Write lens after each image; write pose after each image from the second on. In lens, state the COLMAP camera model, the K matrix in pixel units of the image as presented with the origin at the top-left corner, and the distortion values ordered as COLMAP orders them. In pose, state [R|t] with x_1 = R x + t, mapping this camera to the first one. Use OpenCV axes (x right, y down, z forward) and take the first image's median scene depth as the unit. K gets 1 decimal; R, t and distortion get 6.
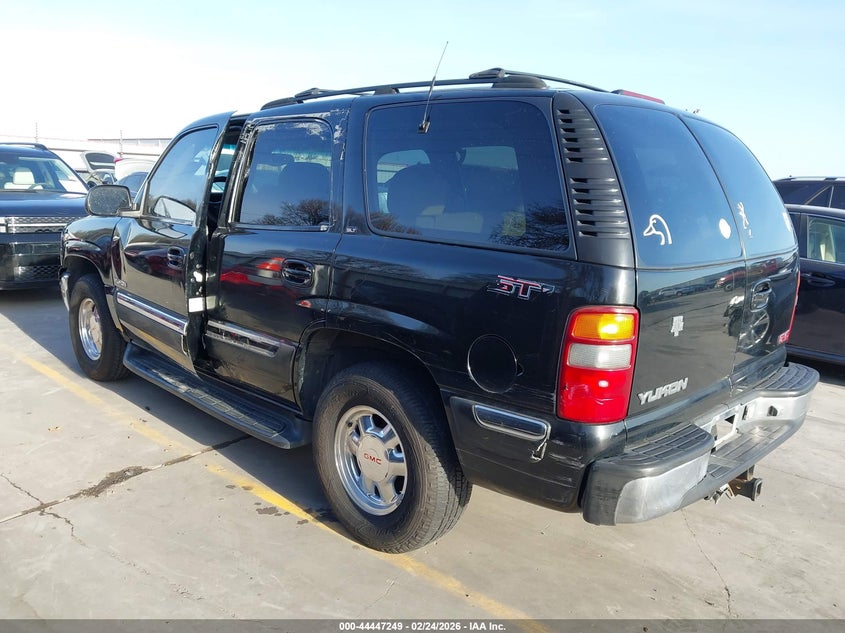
lens RADIAL K [[688.2, 0, 419.0], [0, 688.2, 318.1], [0, 0, 1]] dist [0.000473, 0.009140]
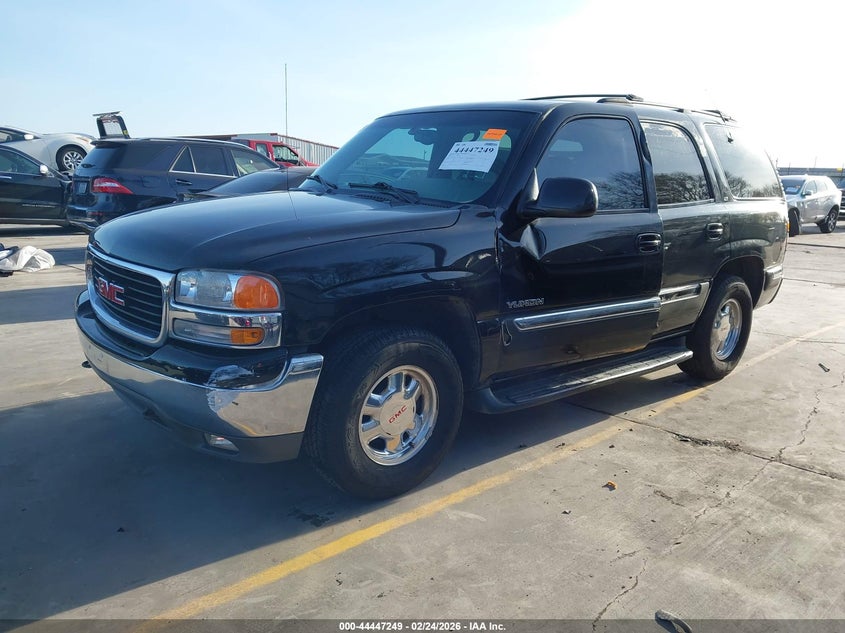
lens RADIAL K [[688.2, 0, 419.0], [0, 688.2, 318.1], [0, 0, 1]] dist [0.000473, 0.009140]
pose [[0.068691, -0.248517, 0.966189, -1.342056], [0.167255, 0.957638, 0.234427, -0.268619], [-0.983518, 0.145497, 0.107347, 1.161537]]
